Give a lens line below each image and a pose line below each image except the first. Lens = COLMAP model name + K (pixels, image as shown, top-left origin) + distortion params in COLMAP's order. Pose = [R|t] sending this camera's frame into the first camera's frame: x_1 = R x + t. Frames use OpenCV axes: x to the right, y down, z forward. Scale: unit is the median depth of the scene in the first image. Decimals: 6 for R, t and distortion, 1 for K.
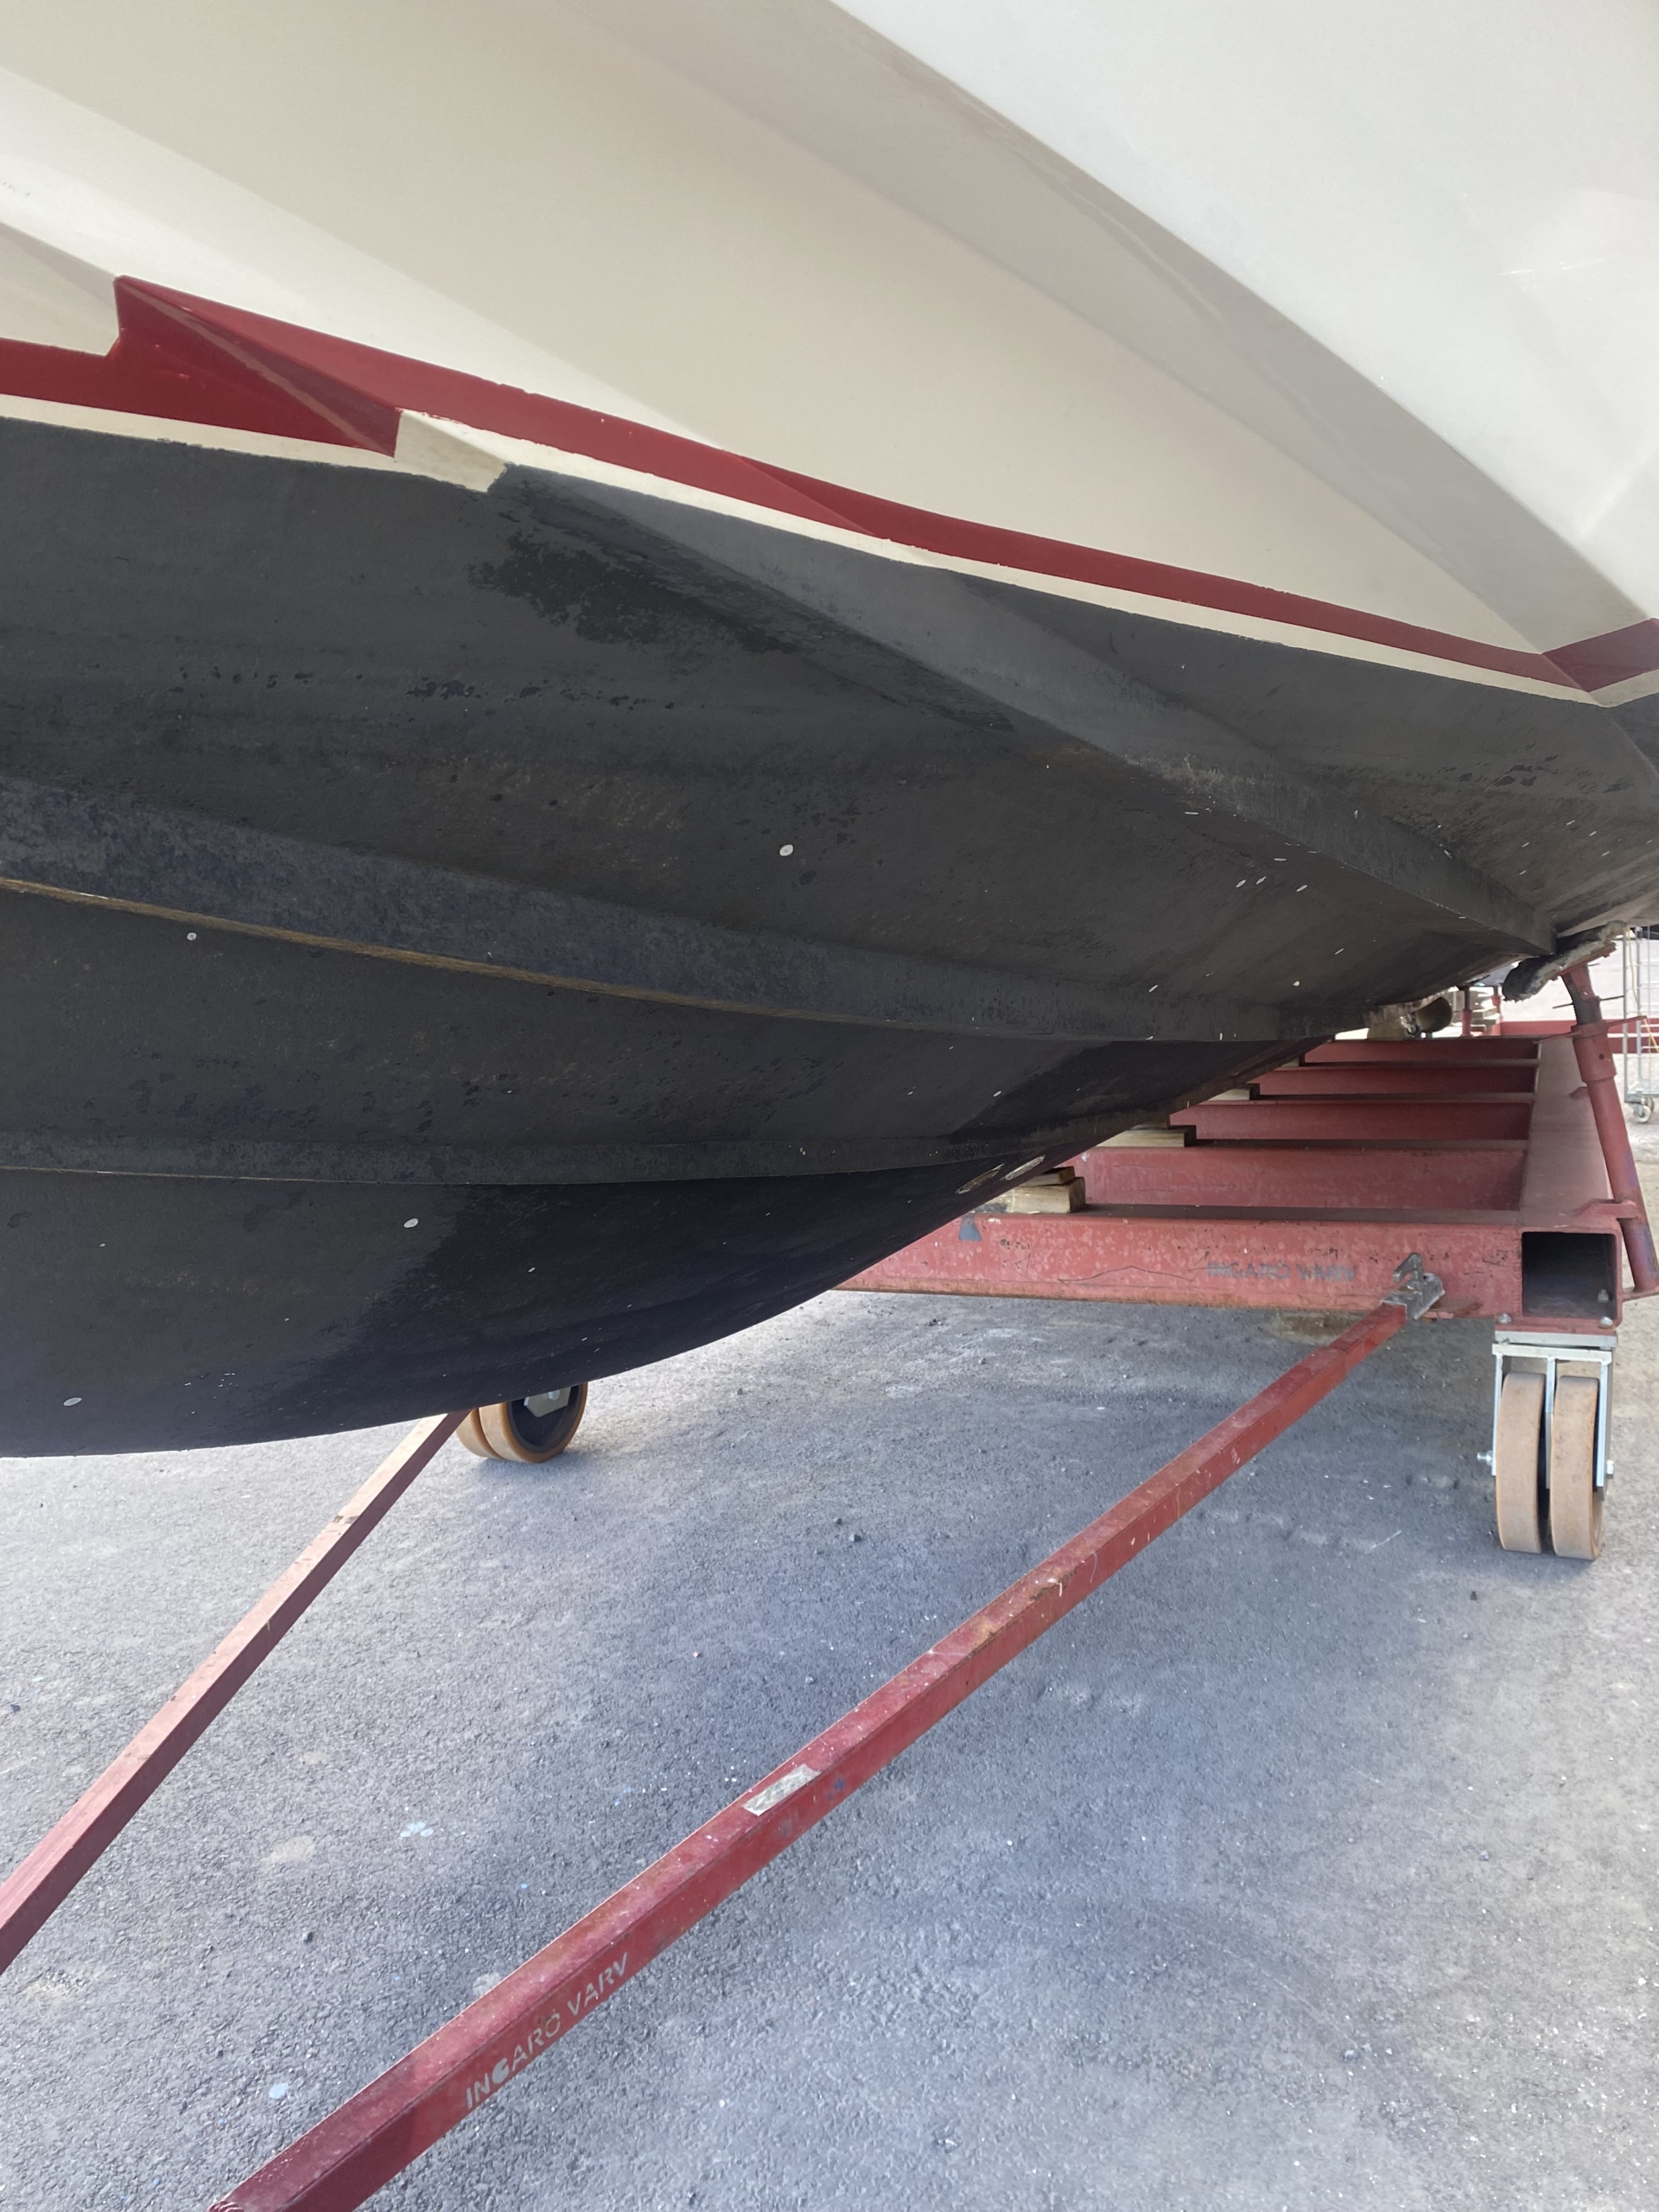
lens RADIAL K [[1765.6, 0, 770.0], [0, 1765.6, 1105.7], [0, 0, 1]] dist [0.004382, -0.006270]
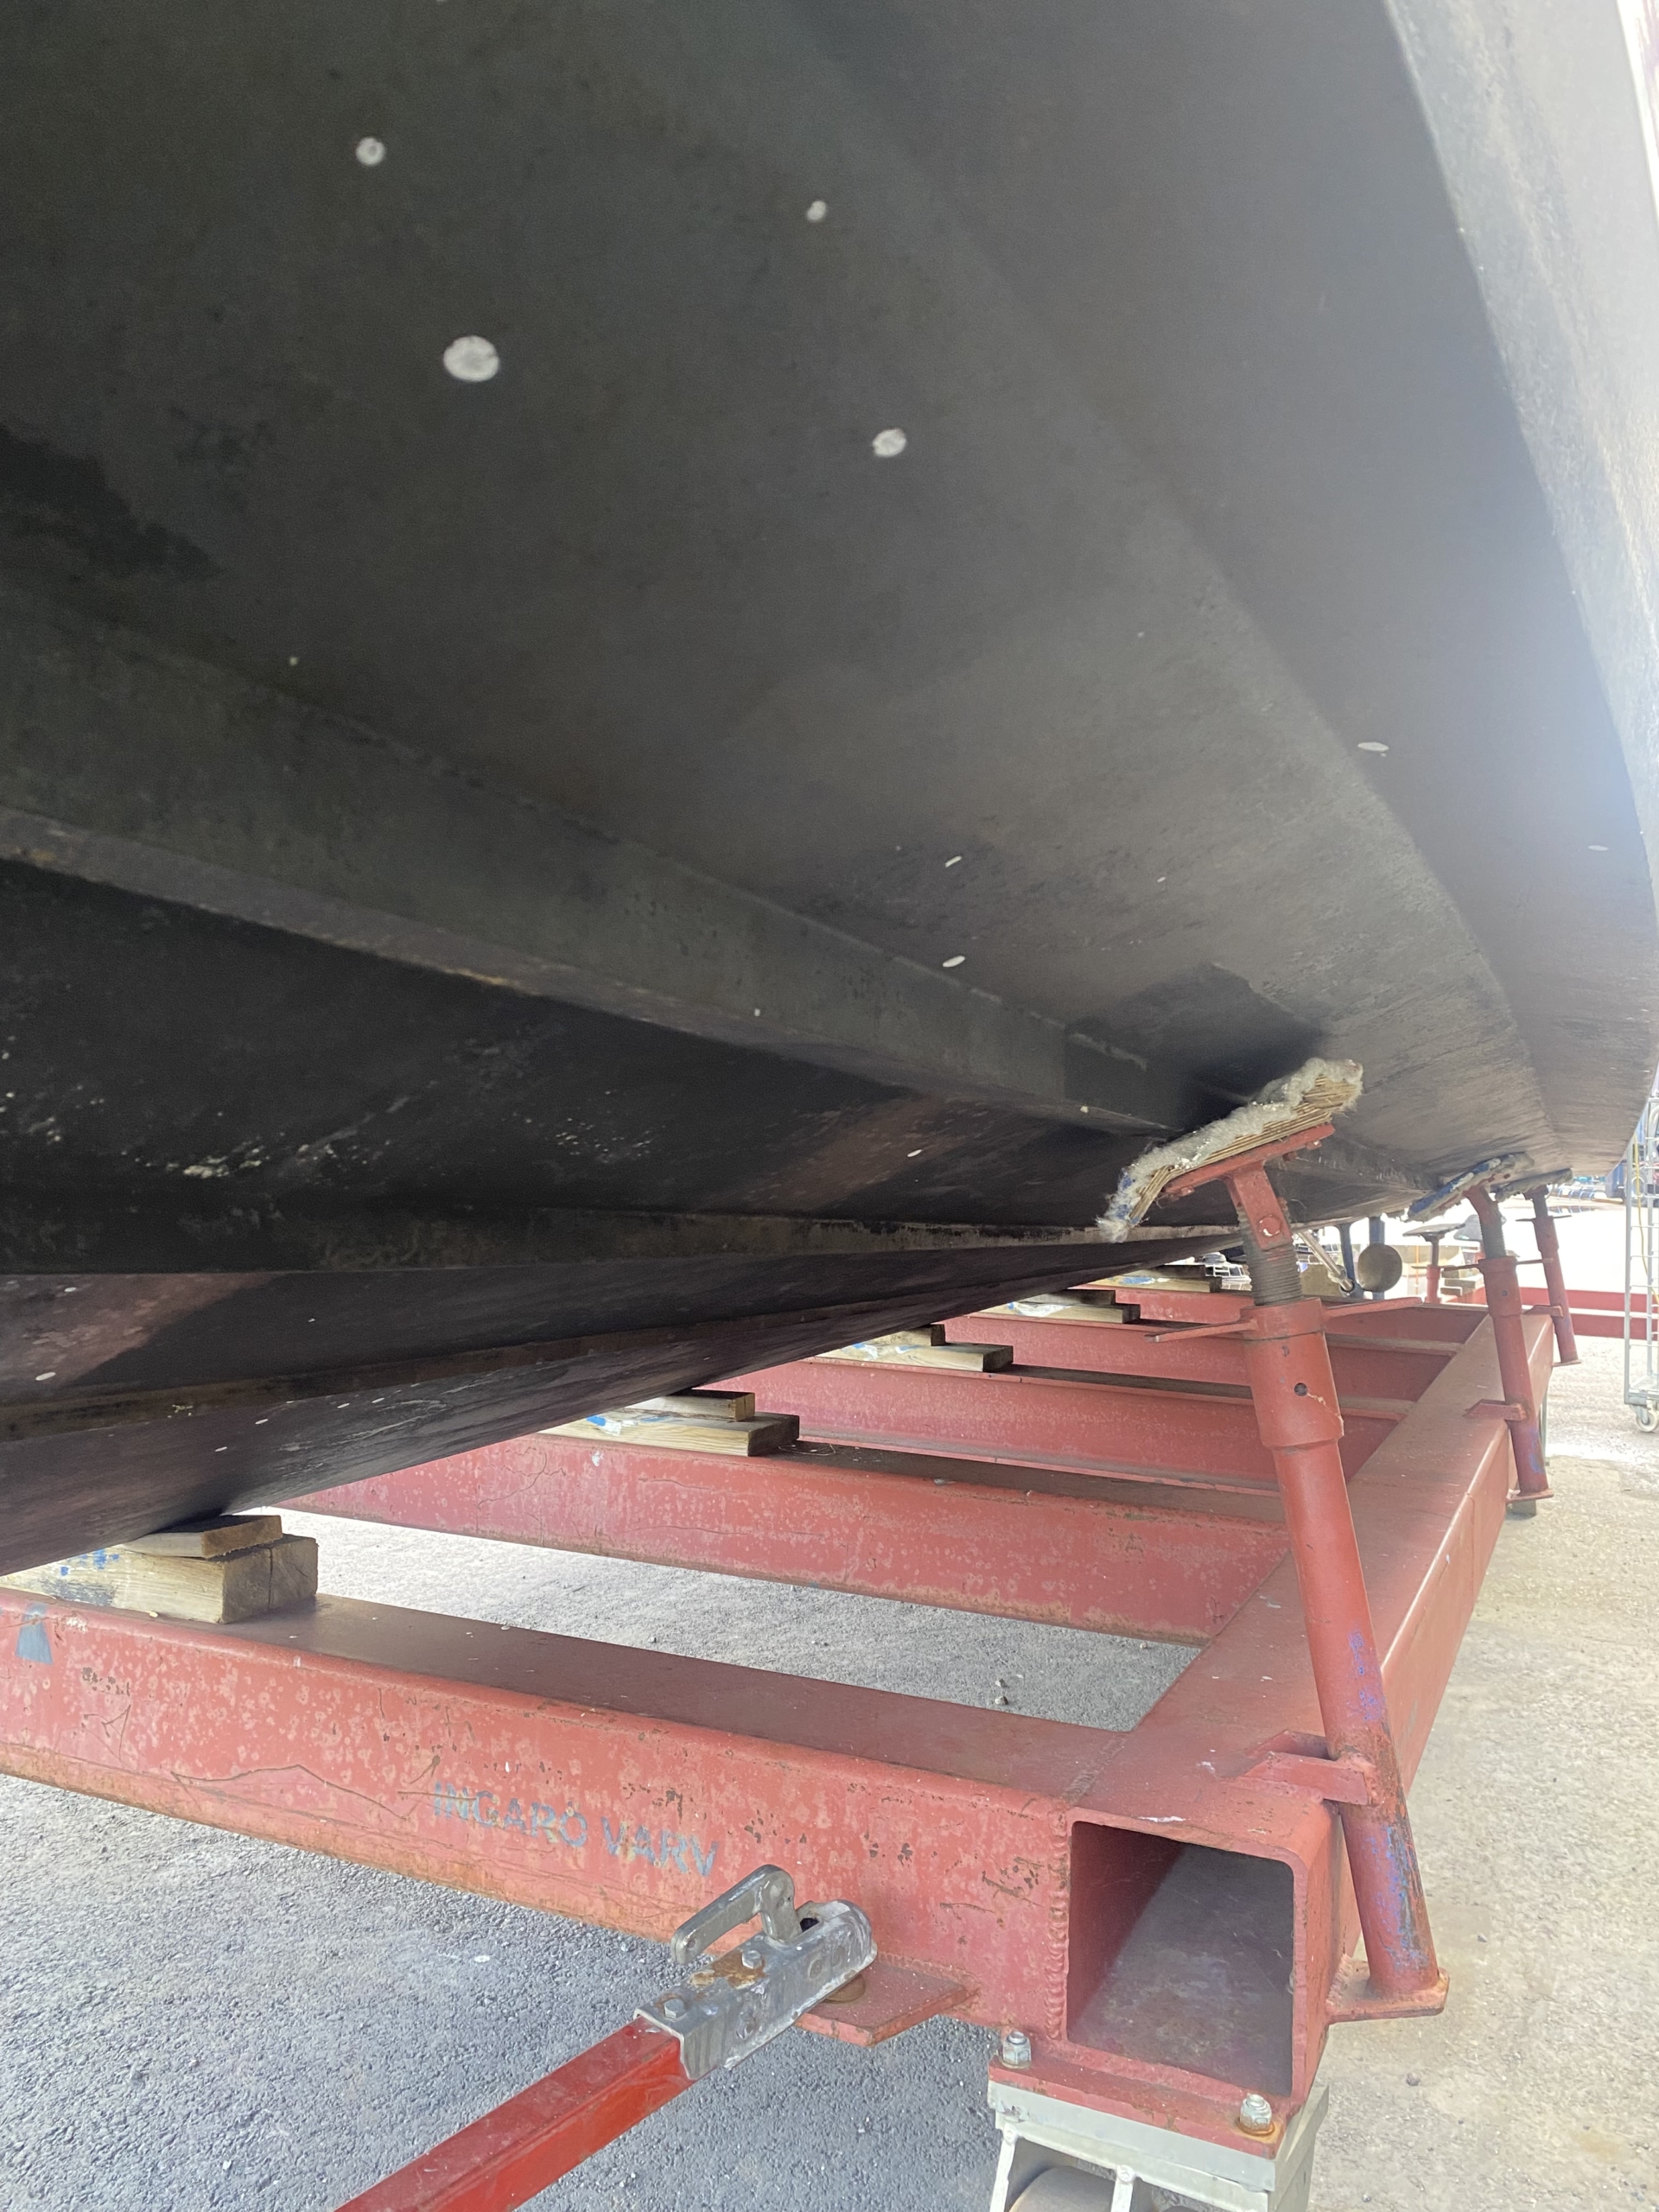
lens RADIAL K [[1709.8, 0, 829.5], [0, 1709.8, 1106.0], [0, 0, 1]] dist [0.042760, 0.000790]
pose [[0.996506, 0.080269, -0.023065, 0.338156], [-0.082373, 0.990185, -0.112908, -0.037968], [0.013775, 0.114413, 0.993338, 0.544207]]
